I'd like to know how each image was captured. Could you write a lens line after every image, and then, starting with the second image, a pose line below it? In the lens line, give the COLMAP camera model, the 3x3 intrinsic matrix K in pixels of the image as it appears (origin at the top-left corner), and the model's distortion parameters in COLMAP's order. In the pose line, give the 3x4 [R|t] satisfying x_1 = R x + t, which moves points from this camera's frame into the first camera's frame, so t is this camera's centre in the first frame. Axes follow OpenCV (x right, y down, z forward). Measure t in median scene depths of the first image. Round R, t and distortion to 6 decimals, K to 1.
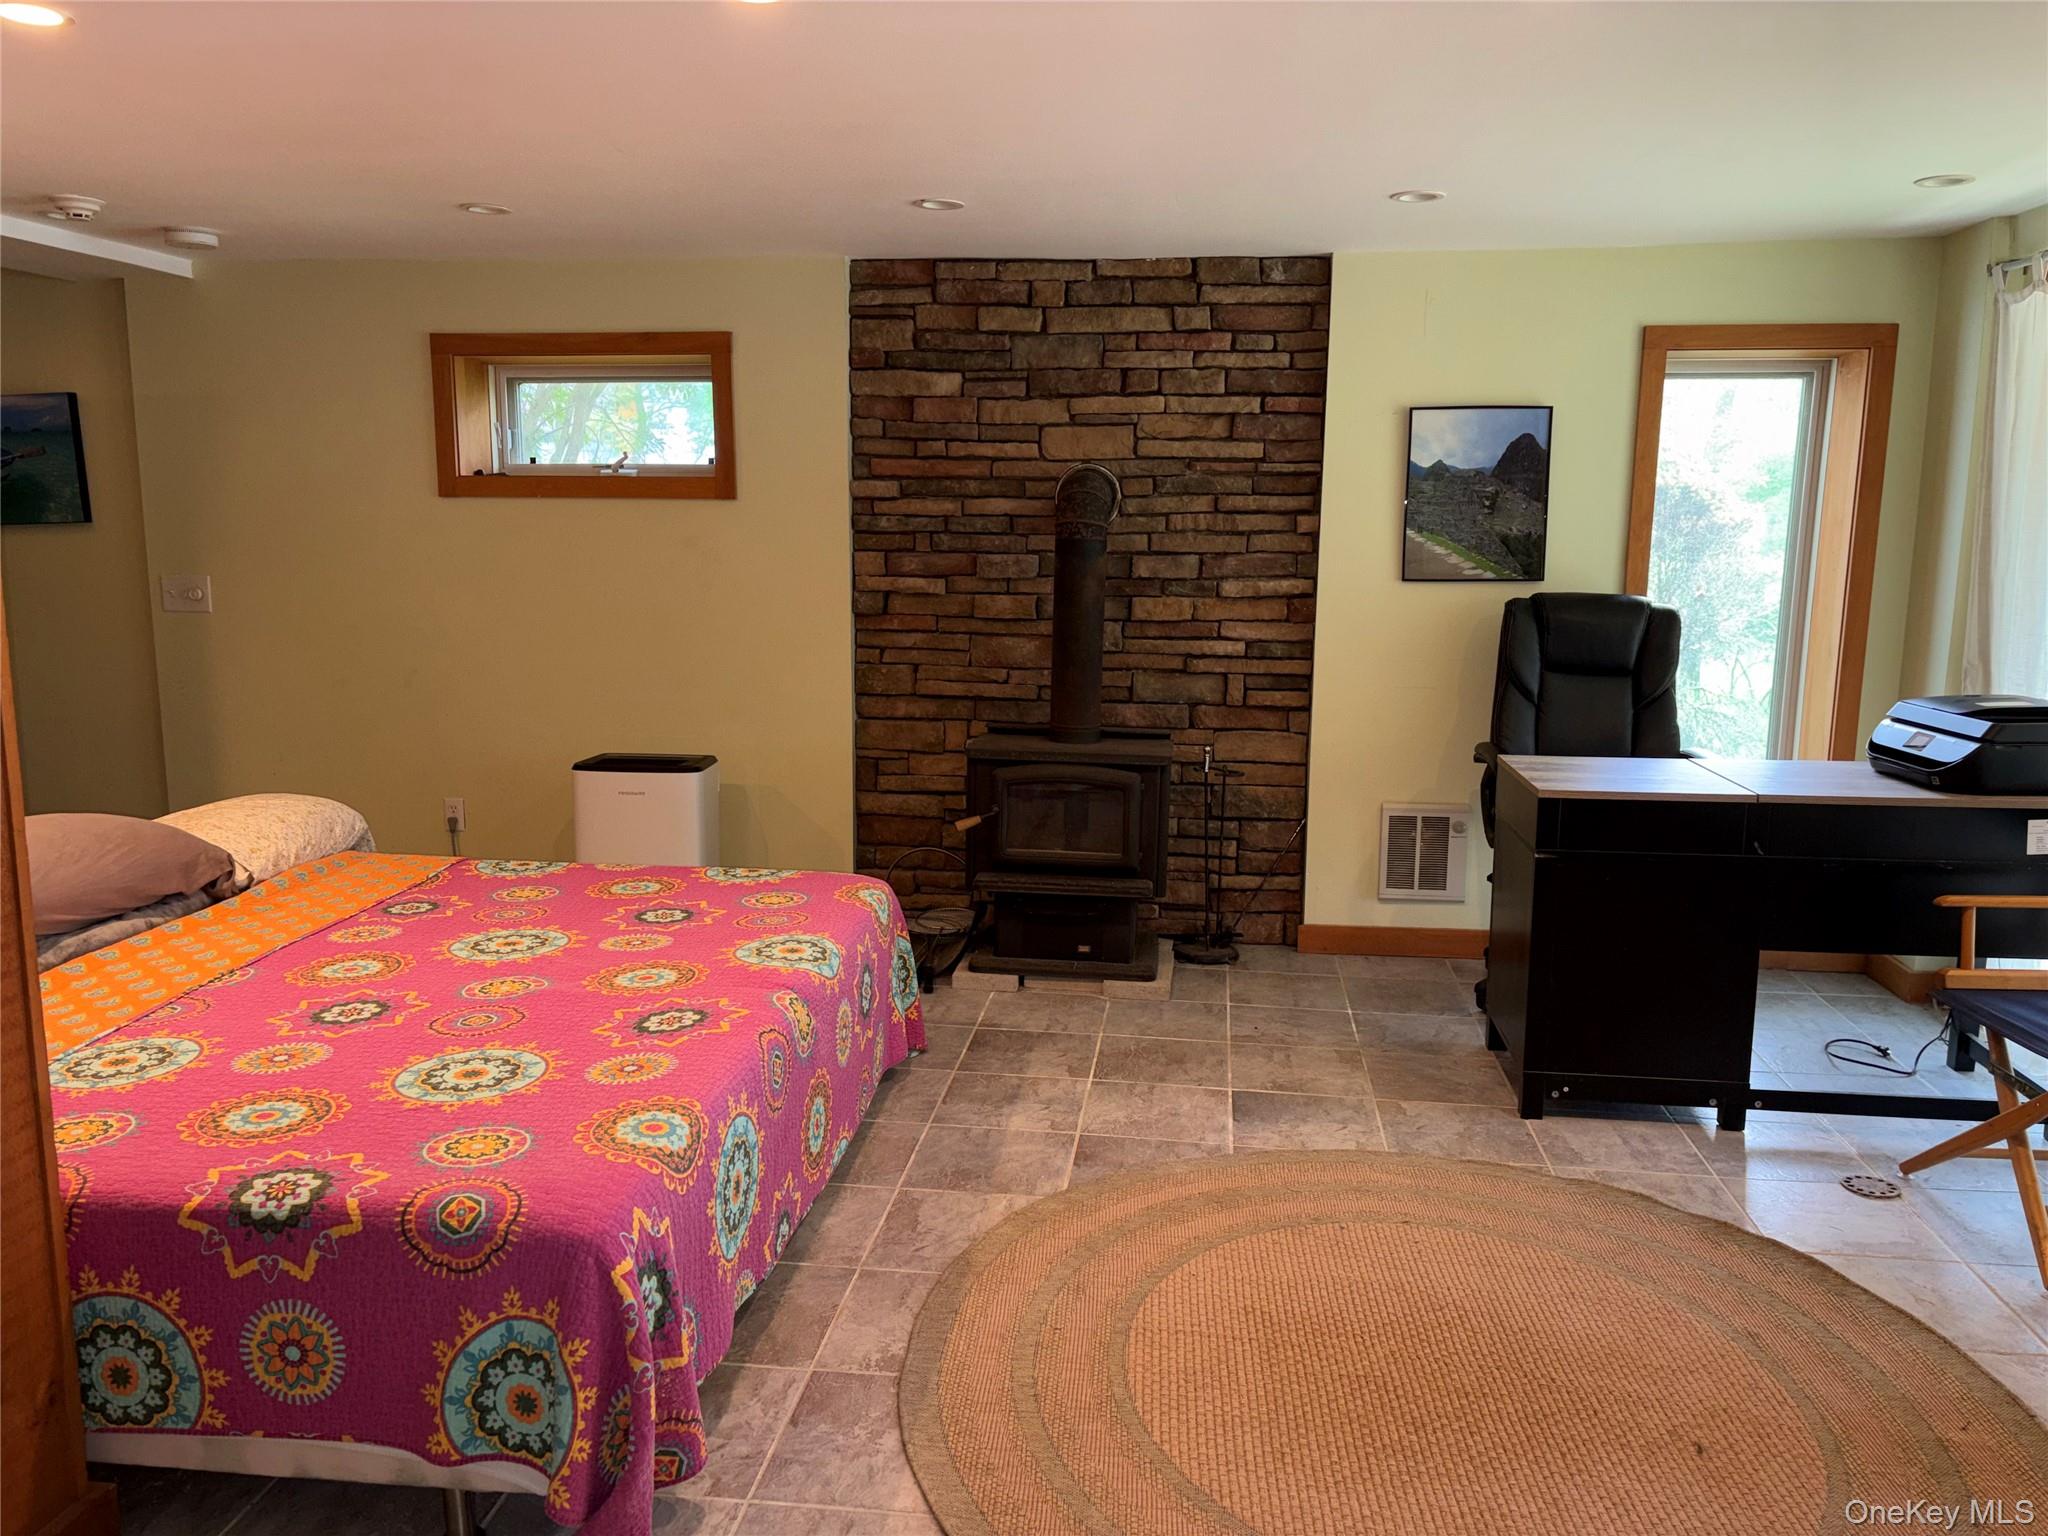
lens RADIAL K [[1545.5, 0, 1006.7], [0, 1545.5, 784.6], [0, 0, 1]] dist [0.066062, -0.074264]
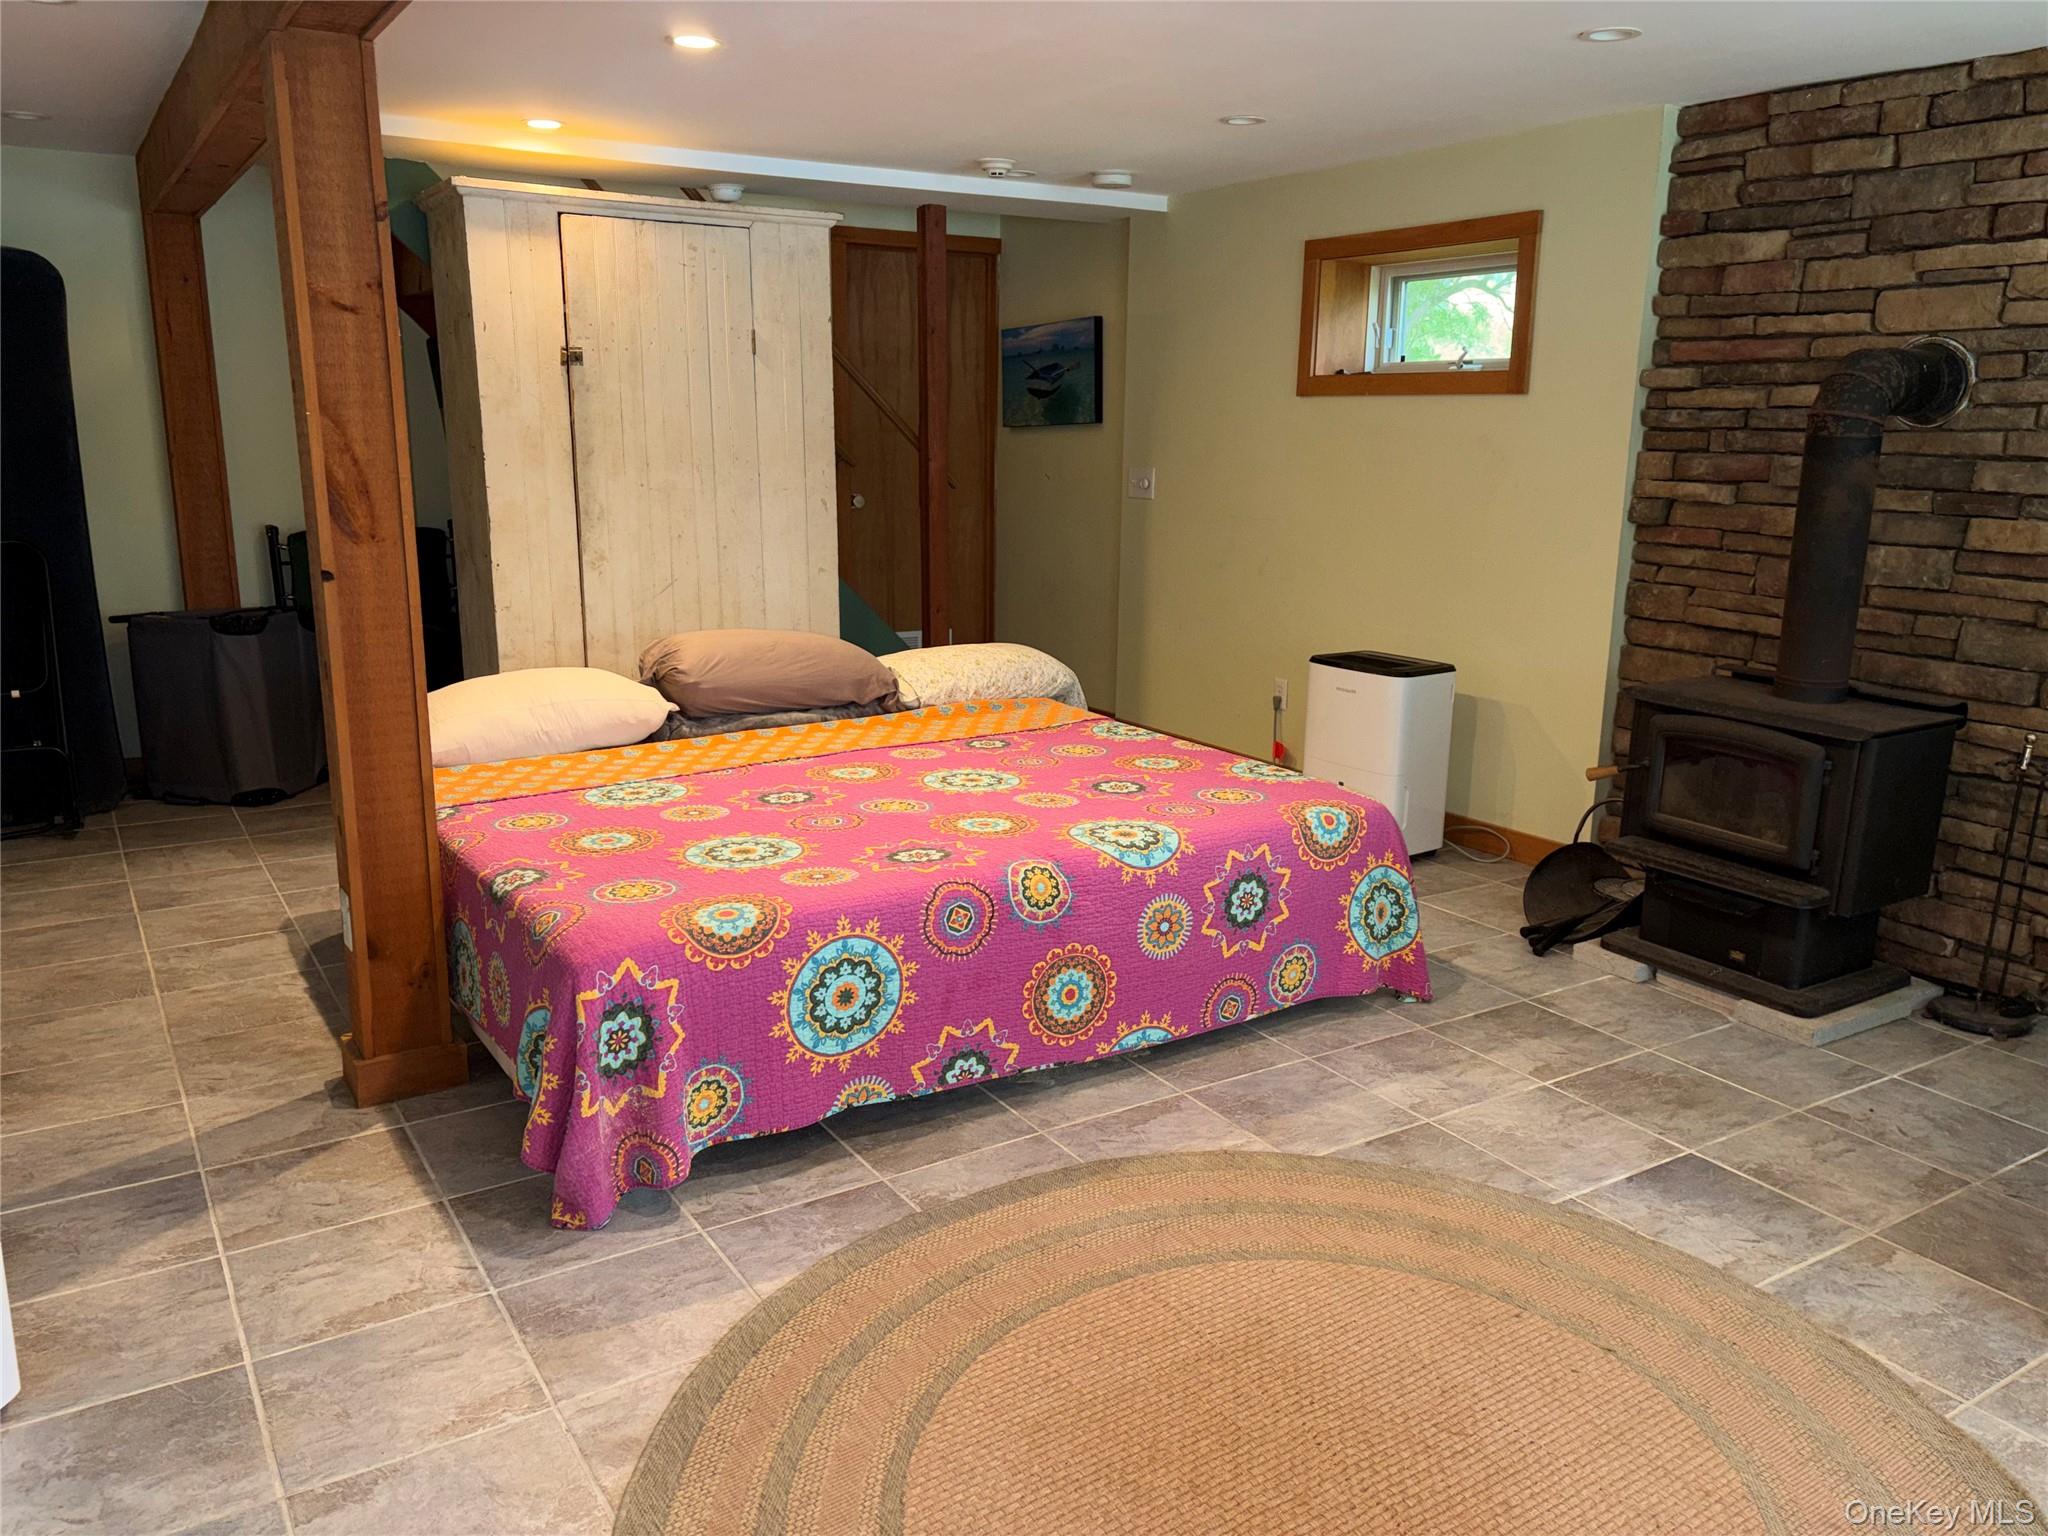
lens RADIAL K [[1545.5, 0, 1018.2], [0, 1545.5, 753.4], [0, 0, 1]] dist [0.066062, -0.074264]
pose [[0.638363, 0.162575, -0.752371, 0.379458], [-0.134820, 0.985947, 0.098657, -0.024137], [0.757837, 0.038456, 0.651310, 0.181536]]
